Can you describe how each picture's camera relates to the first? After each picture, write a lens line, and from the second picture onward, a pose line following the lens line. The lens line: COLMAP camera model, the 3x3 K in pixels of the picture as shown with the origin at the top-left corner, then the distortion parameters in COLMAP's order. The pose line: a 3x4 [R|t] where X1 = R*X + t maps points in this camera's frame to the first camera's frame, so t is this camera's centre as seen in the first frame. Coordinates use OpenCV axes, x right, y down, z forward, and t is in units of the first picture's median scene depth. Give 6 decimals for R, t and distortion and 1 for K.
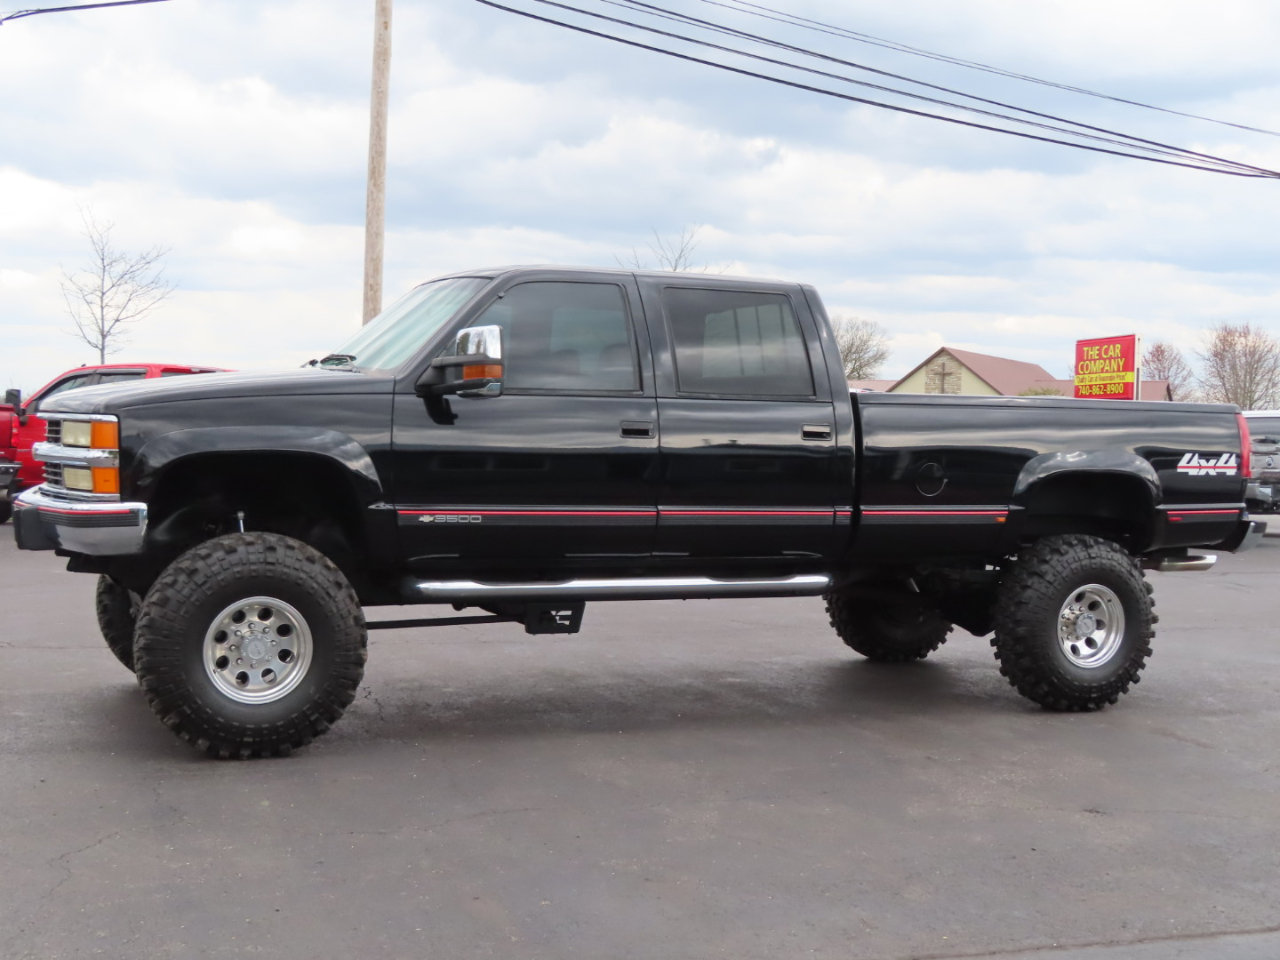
lens RADIAL K [[1517.8, 0, 640.0], [0, 1517.8, 480.0], [0, 0, 1]] dist [-0.010114, 0.013760]
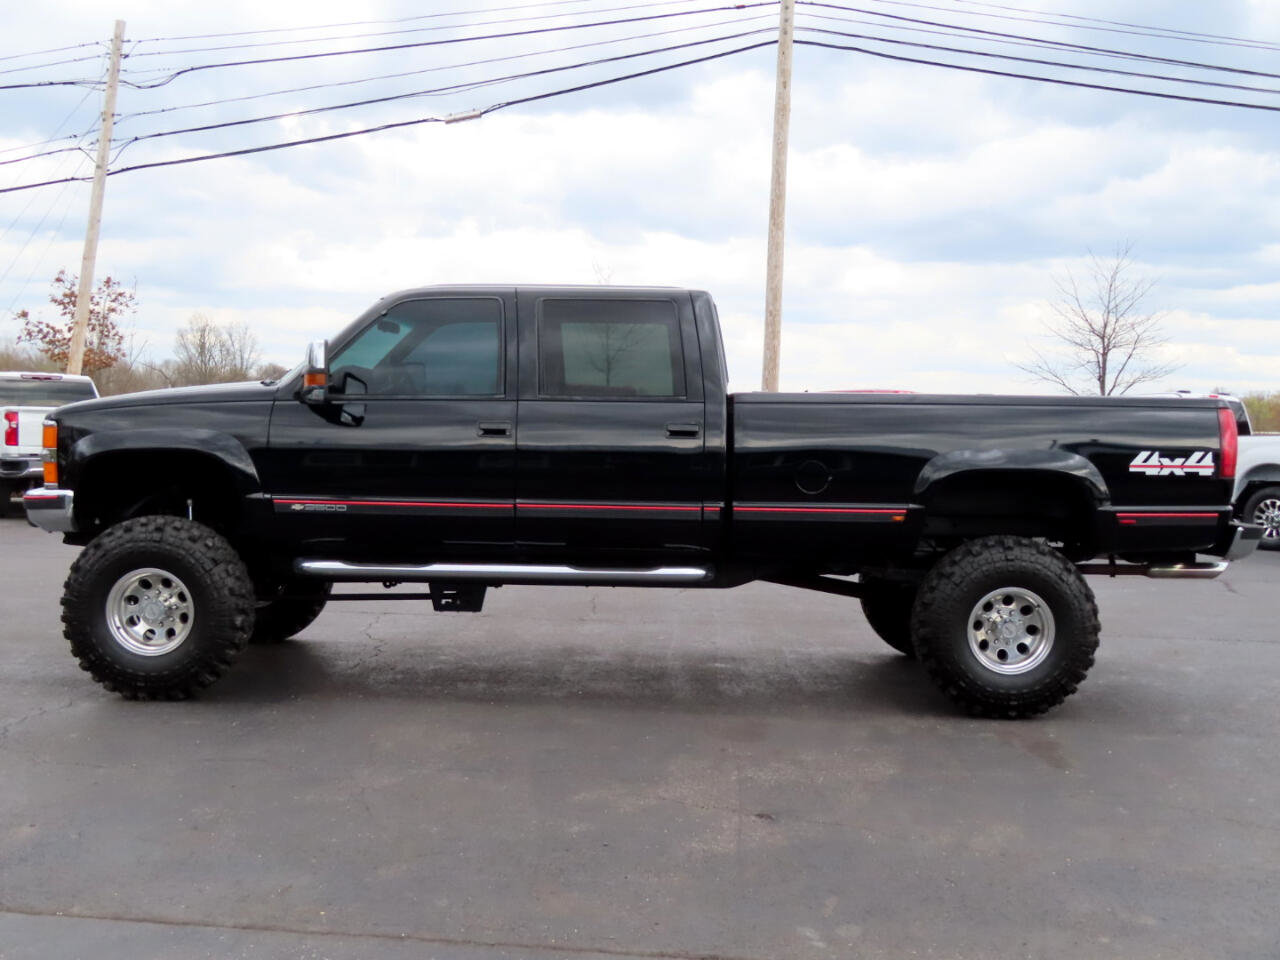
lens RADIAL K [[1314.1, 0, 674.3], [0, 1314.1, 493.5], [0, 0, 1]] dist [-0.015182, -0.008643]
pose [[0.919649, 0.010368, -0.392604, 0.439492], [-0.007332, 0.999931, 0.009231, 0.003124], [0.392673, -0.005611, 0.919661, 0.156079]]
